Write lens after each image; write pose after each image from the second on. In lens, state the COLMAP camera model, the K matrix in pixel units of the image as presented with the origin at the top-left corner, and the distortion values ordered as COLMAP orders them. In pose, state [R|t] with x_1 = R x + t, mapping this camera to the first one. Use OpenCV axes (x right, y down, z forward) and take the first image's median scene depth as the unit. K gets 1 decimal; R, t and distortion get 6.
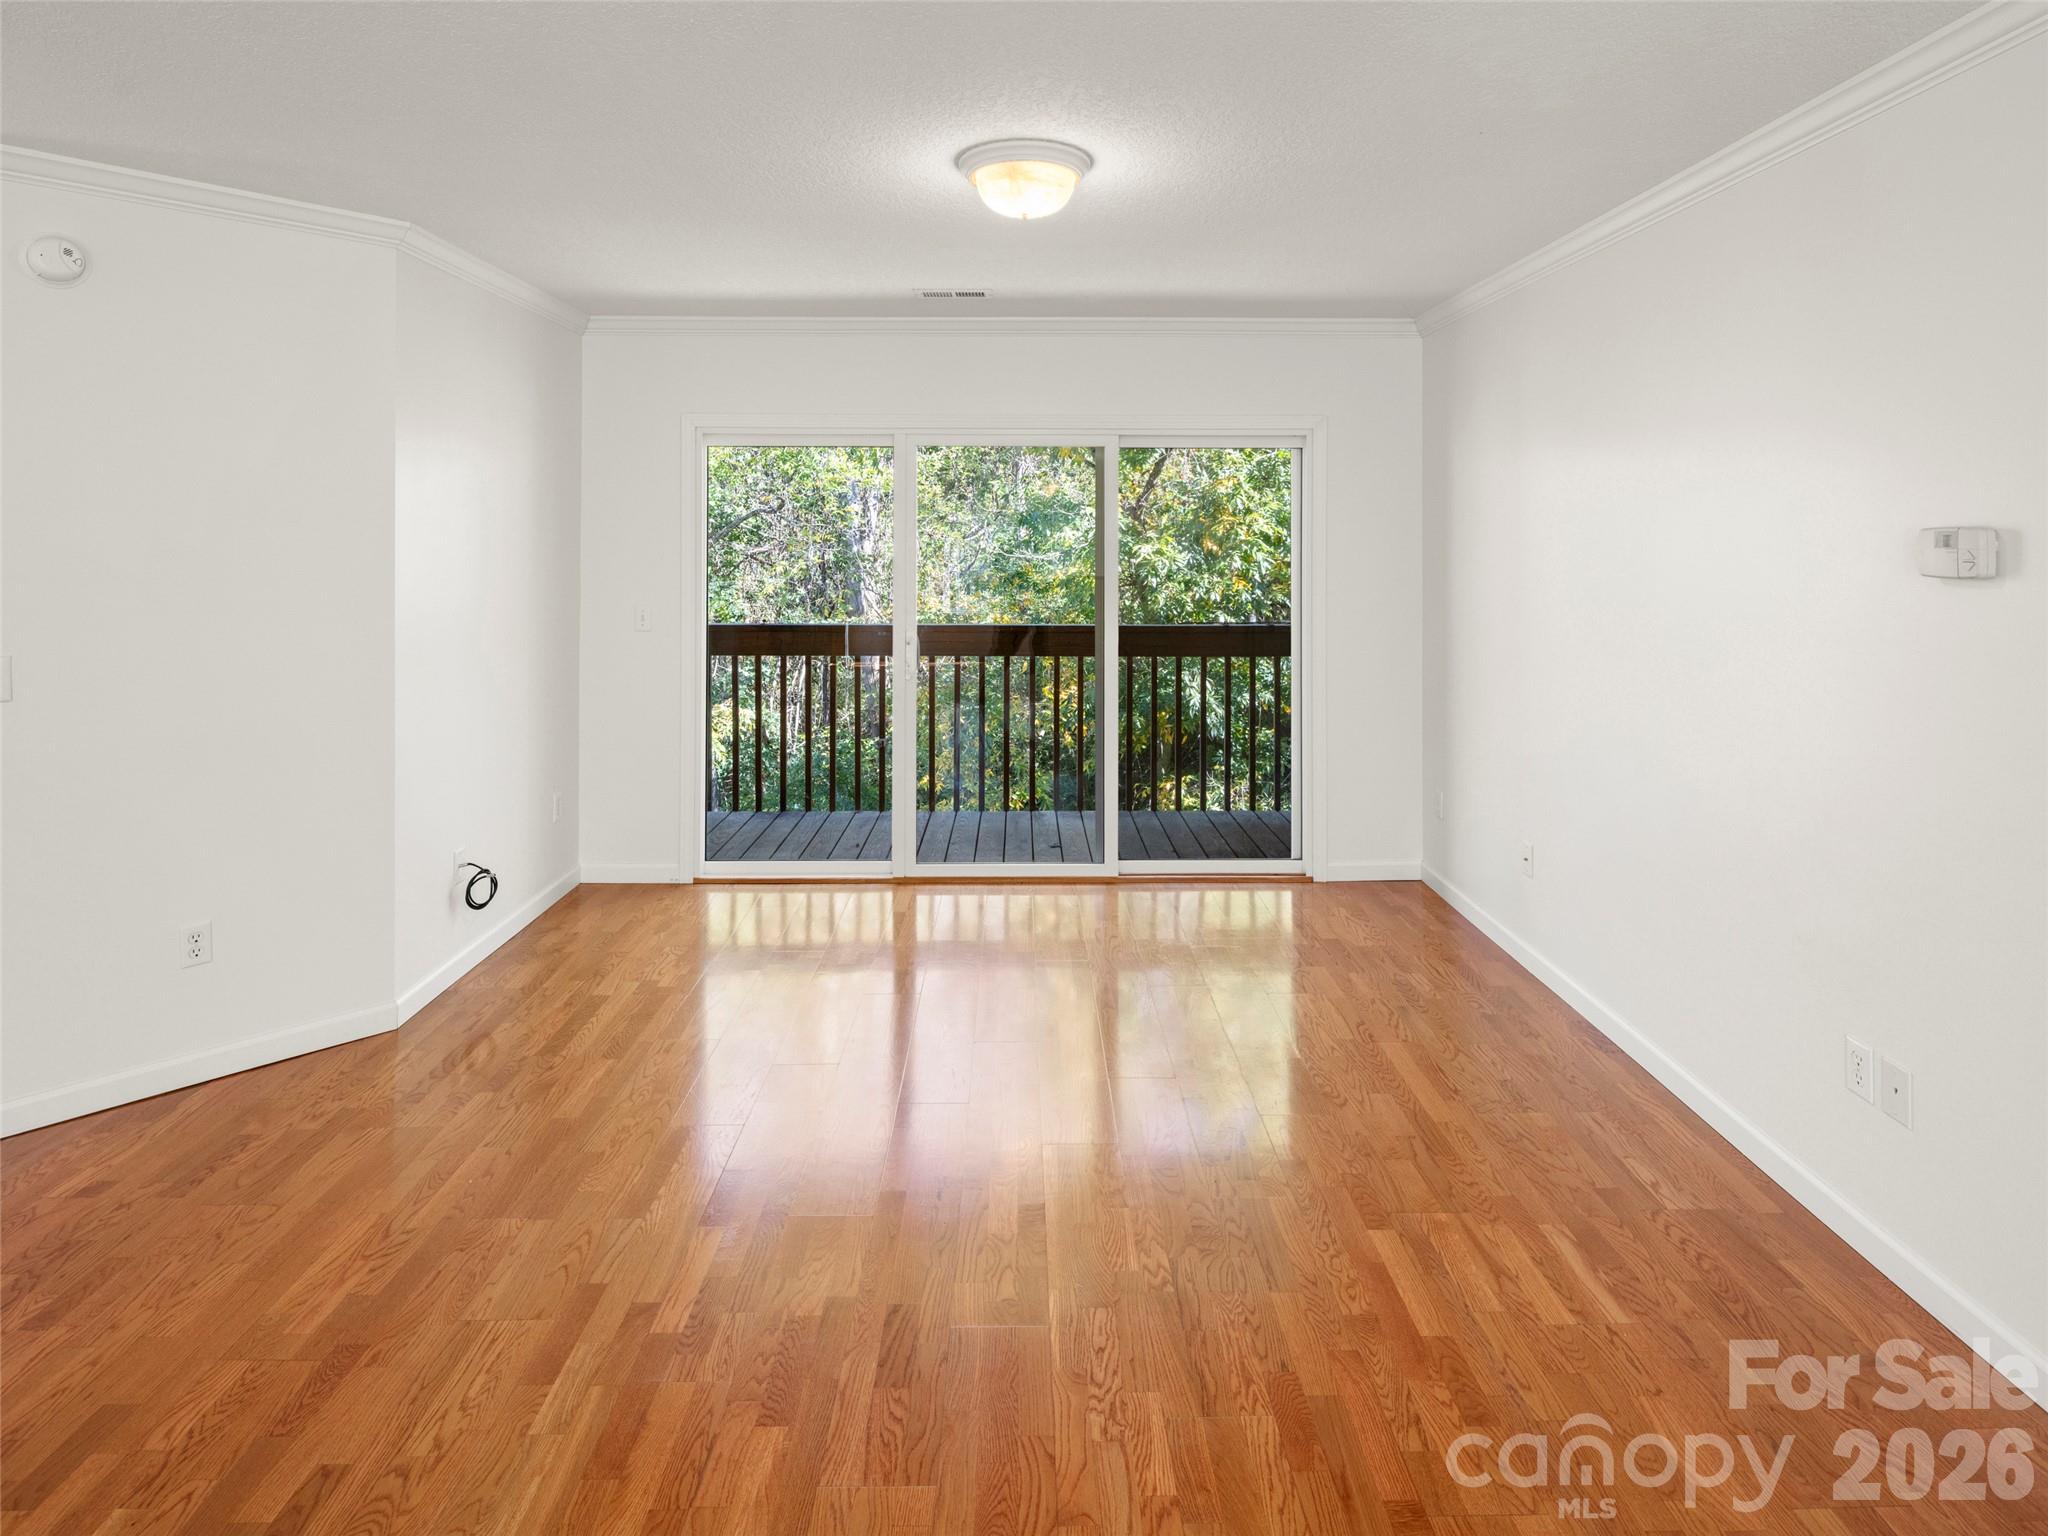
lens RADIAL K [[1127.8, 0, 1036.0], [0, 1127.8, 545.8], [0, 0, 1]] dist [-0.004145, -0.003005]
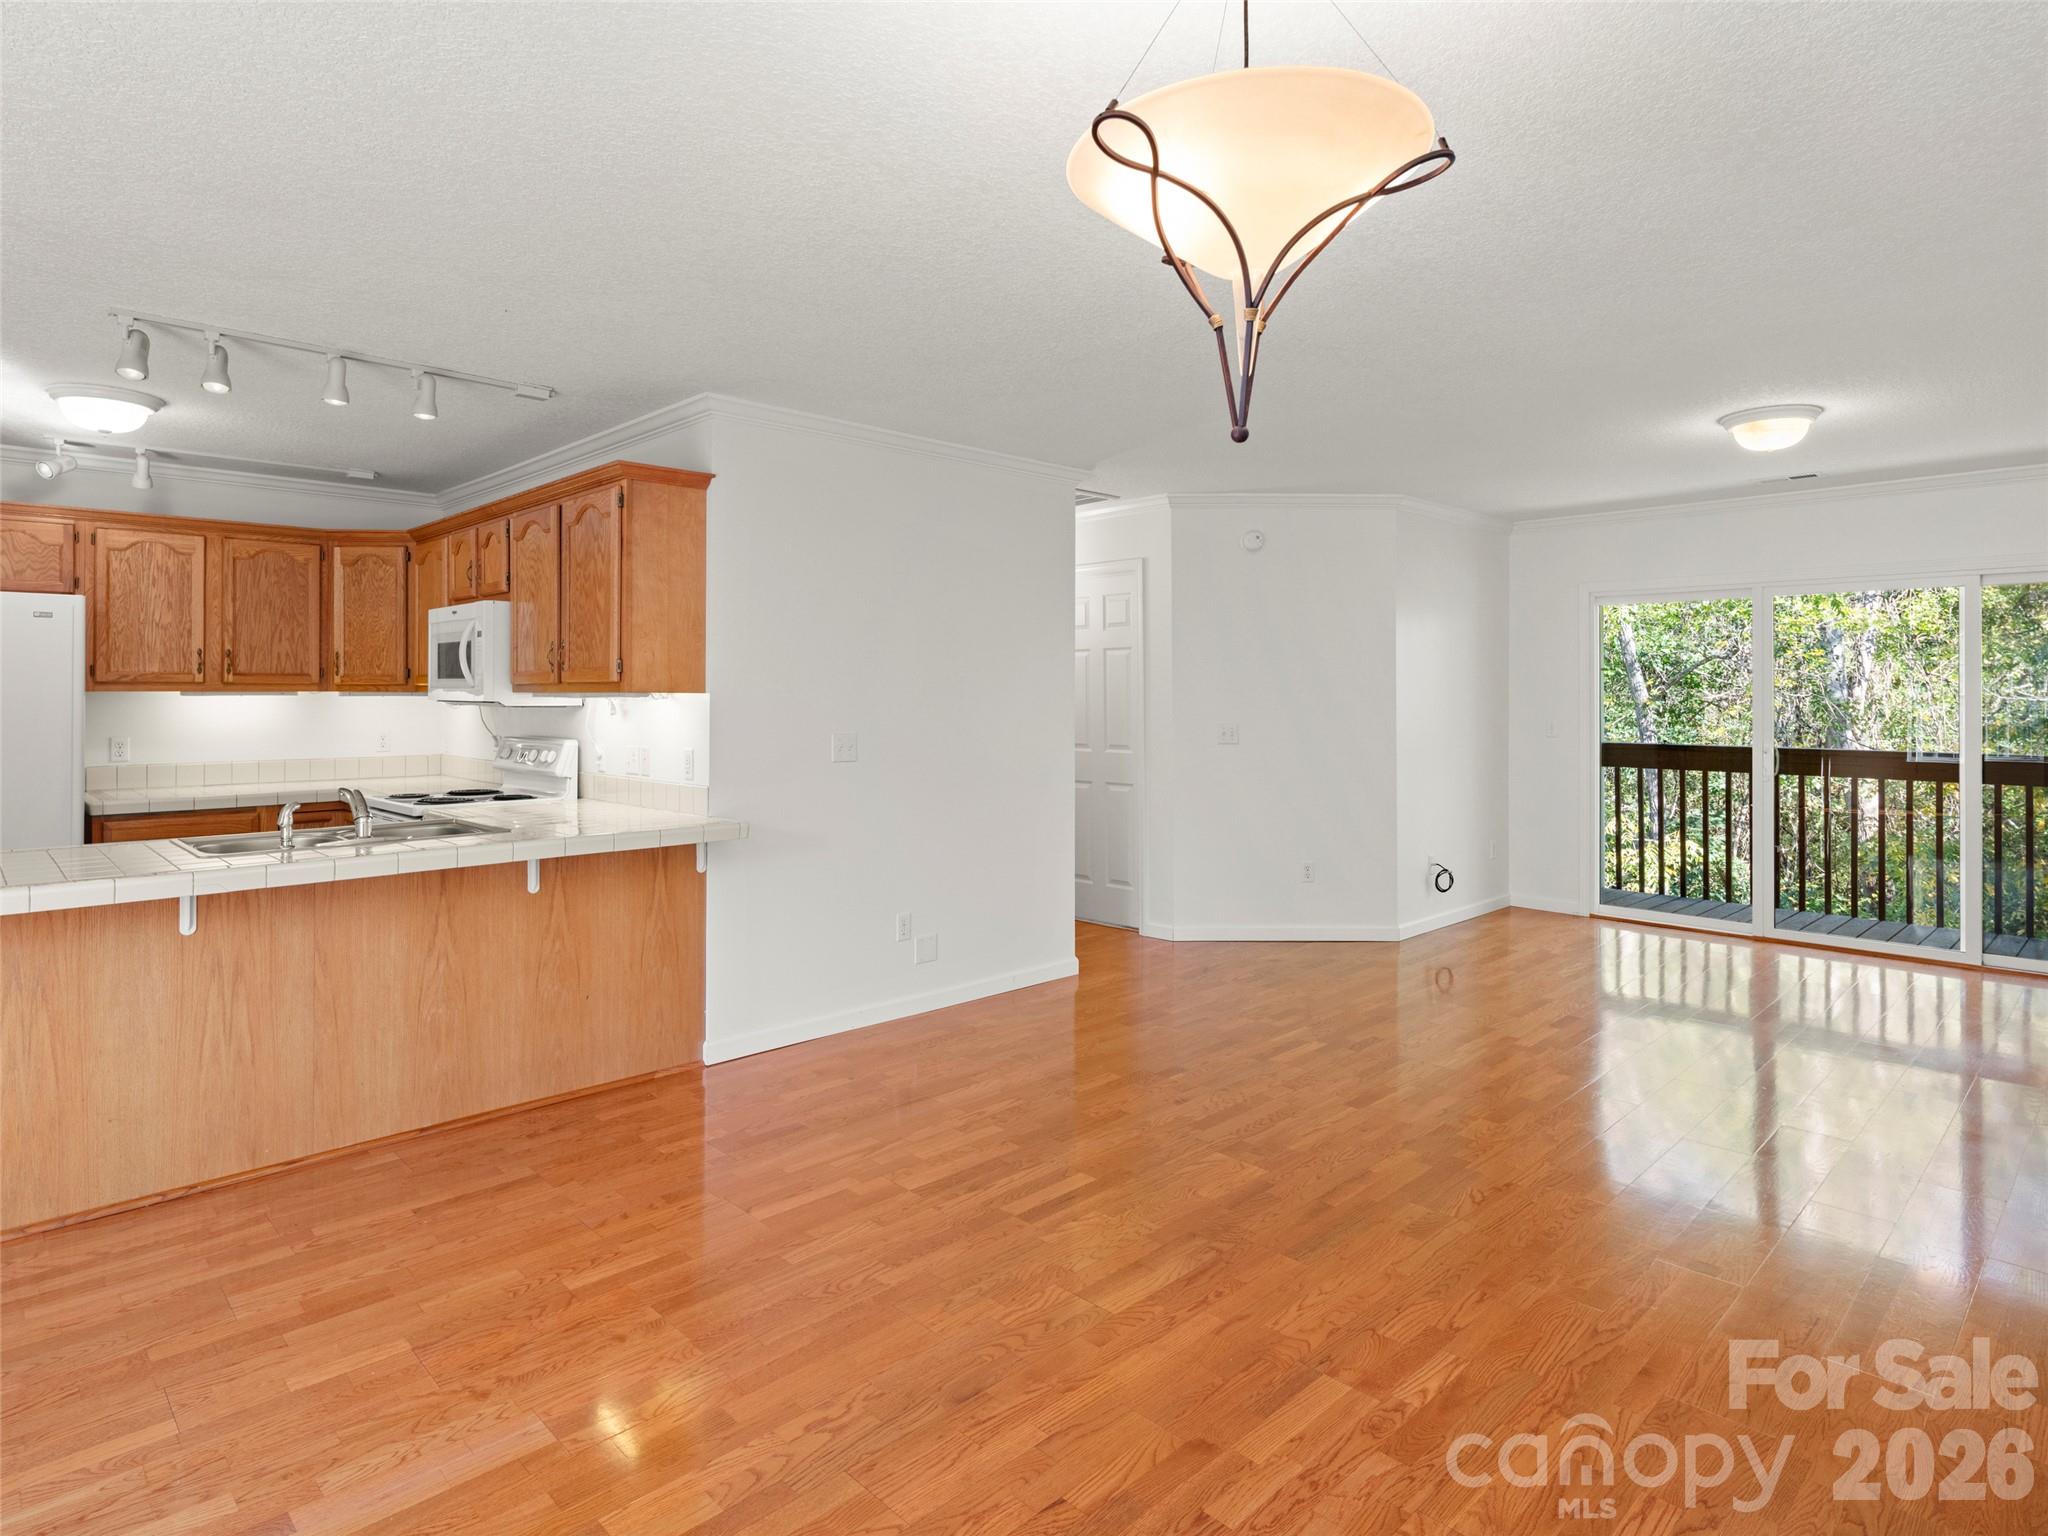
lens RADIAL K [[1130.1, 0, 1049.4], [0, 1130.1, 690.1], [0, 0, 1]] dist [0.000636, -0.000063]
pose [[0.693149, -0.006145, -0.720768, 0.428834], [-0.001066, 0.999954, -0.009550, 0.054768], [0.720793, 0.007387, 0.693111, -0.806394]]
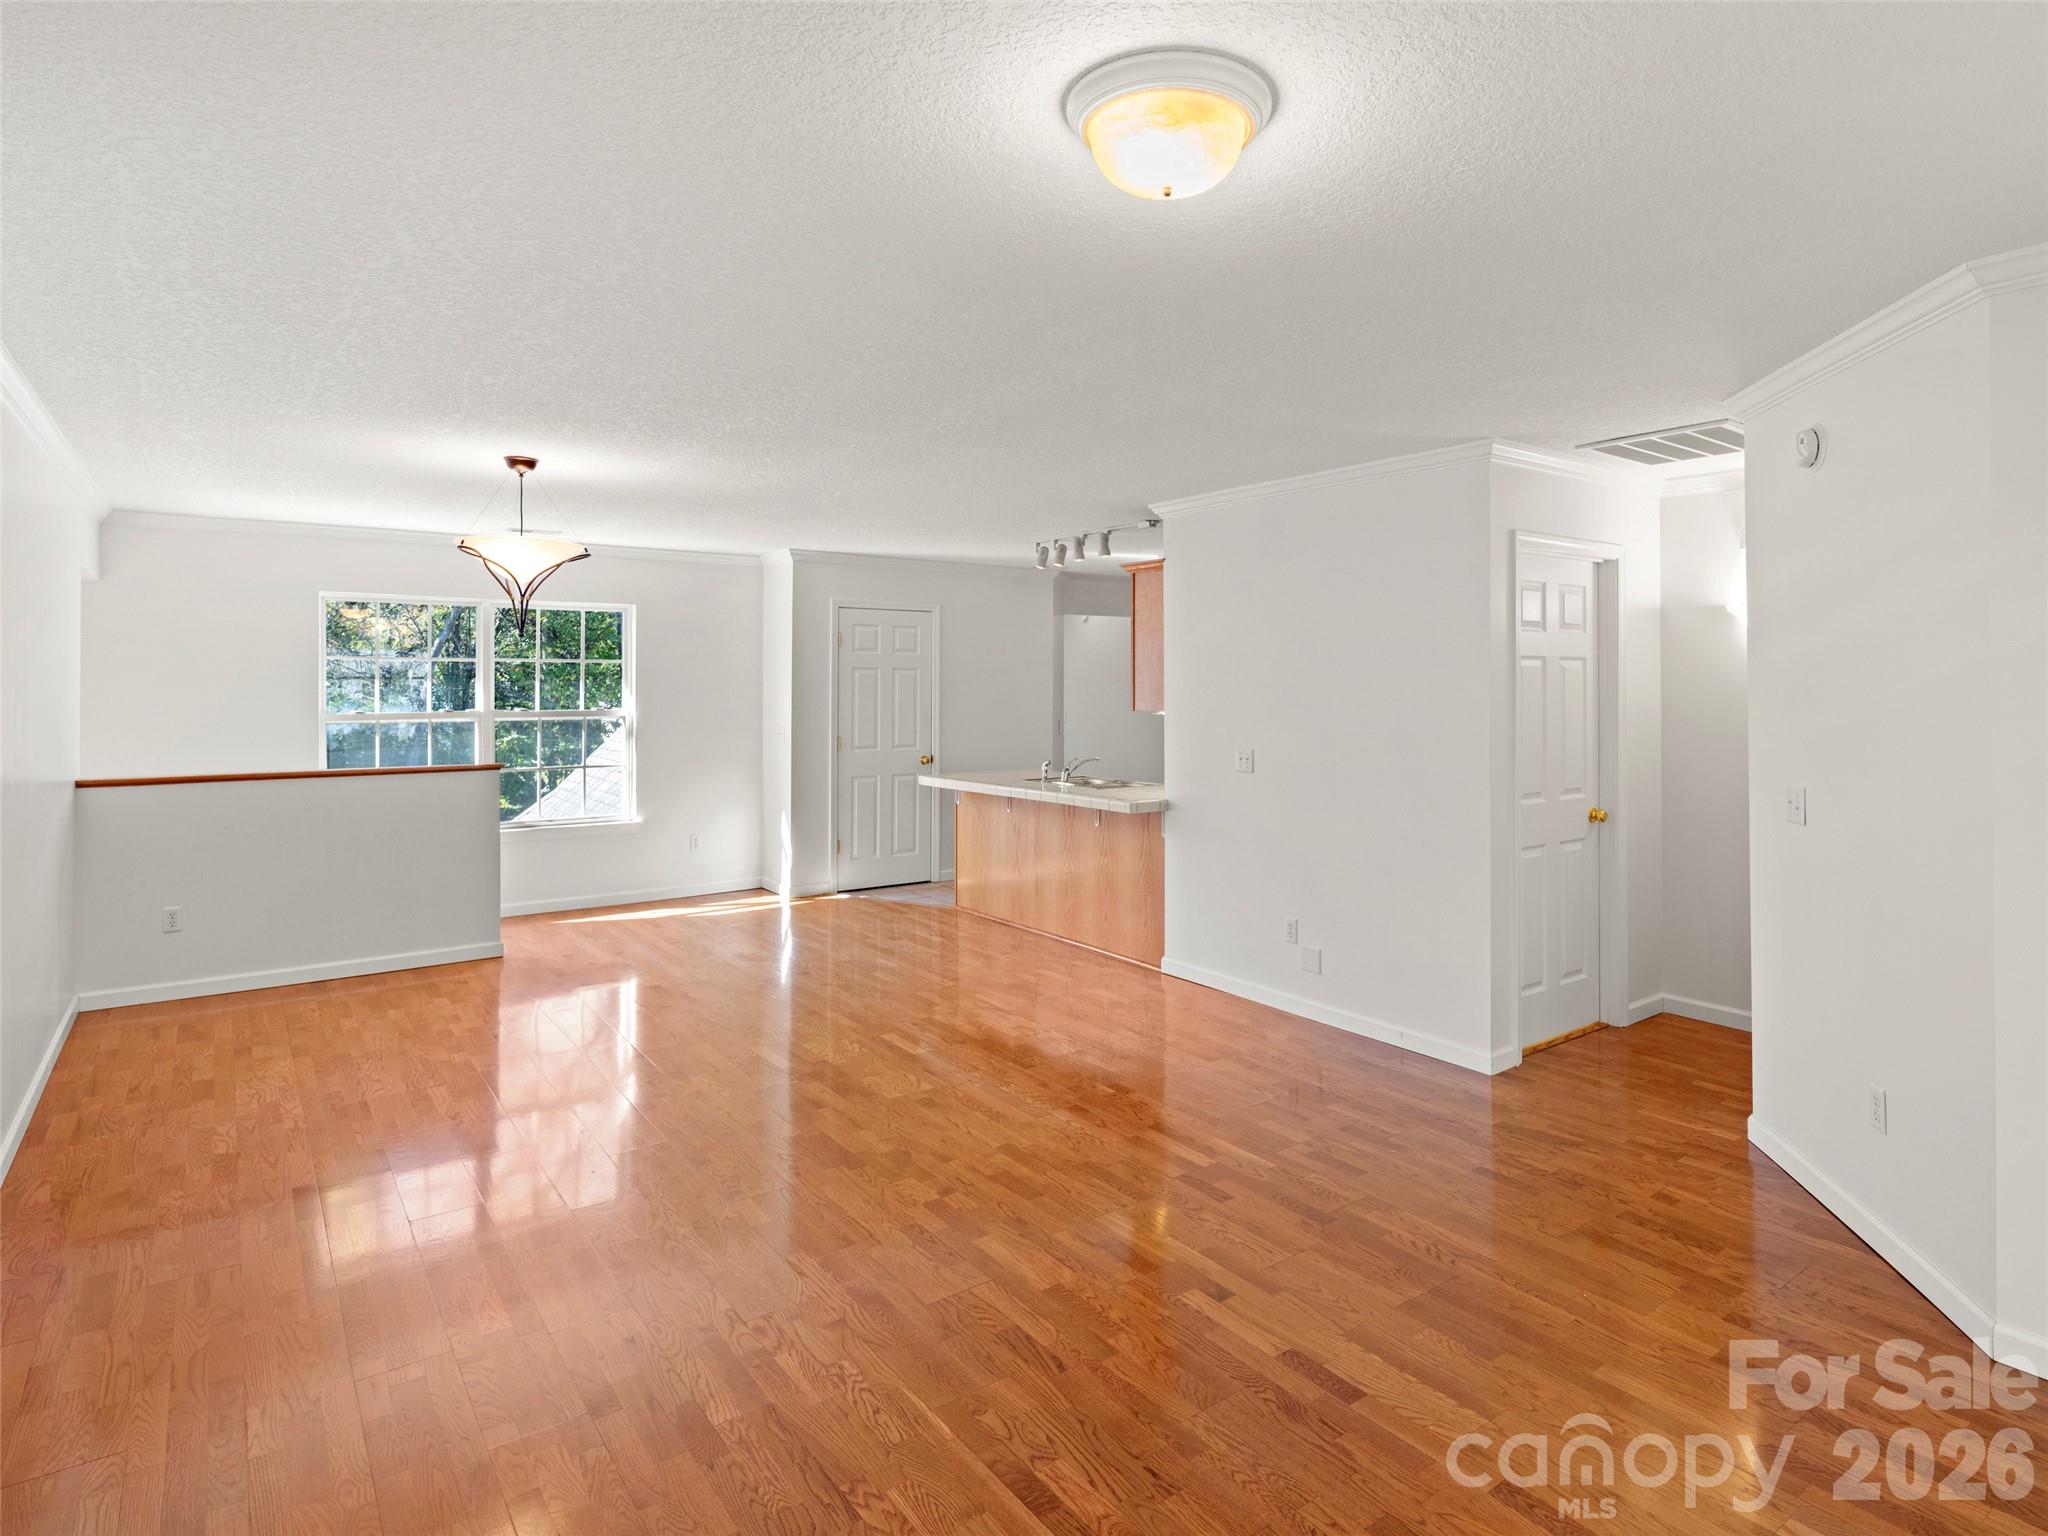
lens RADIAL K [[1148.3, 0, 1107.4], [0, 1148.3, 669.2], [0, 0, 1]] dist [-0.002477, -0.001011]
pose [[-0.800839, -0.008453, -0.598820, 0.425087], [-0.003502, 0.999949, -0.009433, -0.014171], [0.598870, -0.005457, -0.800828, 1.546600]]
